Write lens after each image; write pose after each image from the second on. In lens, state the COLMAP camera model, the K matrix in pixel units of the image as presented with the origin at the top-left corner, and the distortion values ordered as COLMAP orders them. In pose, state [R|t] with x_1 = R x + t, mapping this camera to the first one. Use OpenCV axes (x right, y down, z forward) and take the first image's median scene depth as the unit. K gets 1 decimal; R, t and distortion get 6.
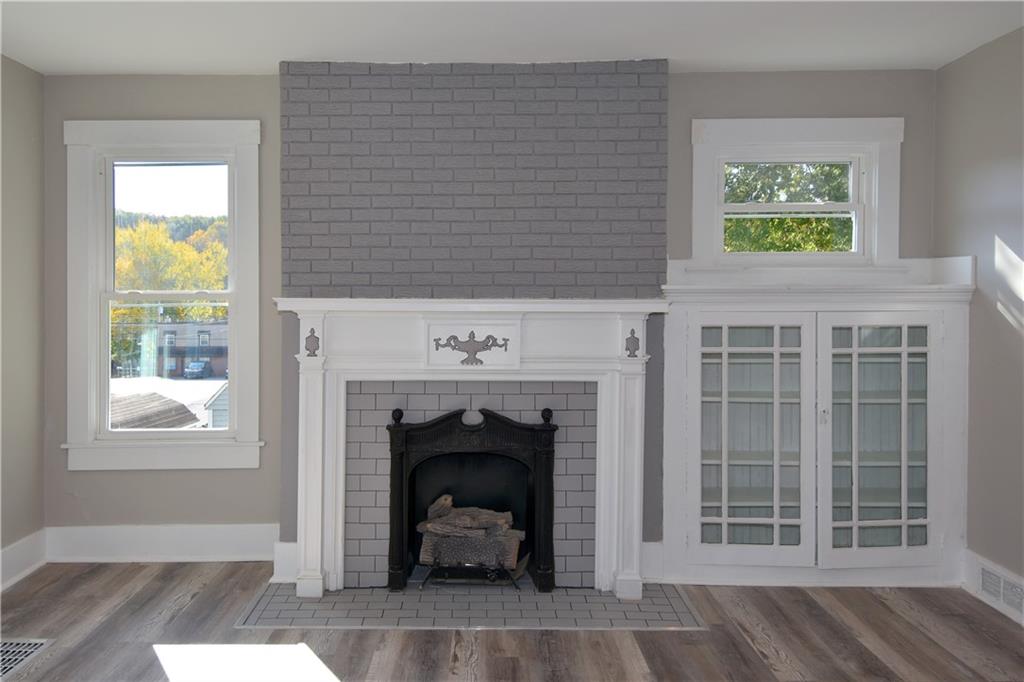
lens RADIAL K [[697.1, 0, 512.0], [0, 697.1, 341.0], [0, 0, 1]] dist [0.034302, -0.001622]
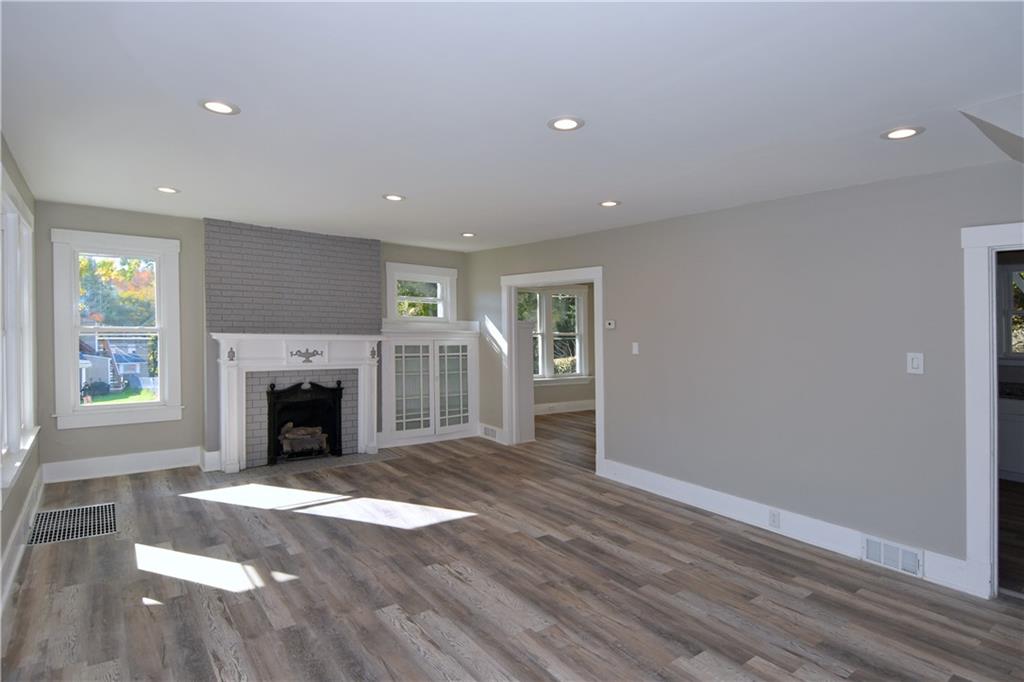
lens RADIAL K [[535.5, 0, 521.8], [0, 535.5, 341.2], [0, 0, 1]] dist [0.016962, -0.036272]
pose [[0.762657, 0.002344, 0.646799, -0.647715], [0.017823, 0.999538, -0.024638, 0.018269], [-0.646558, 0.030319, 0.762262, -0.797907]]
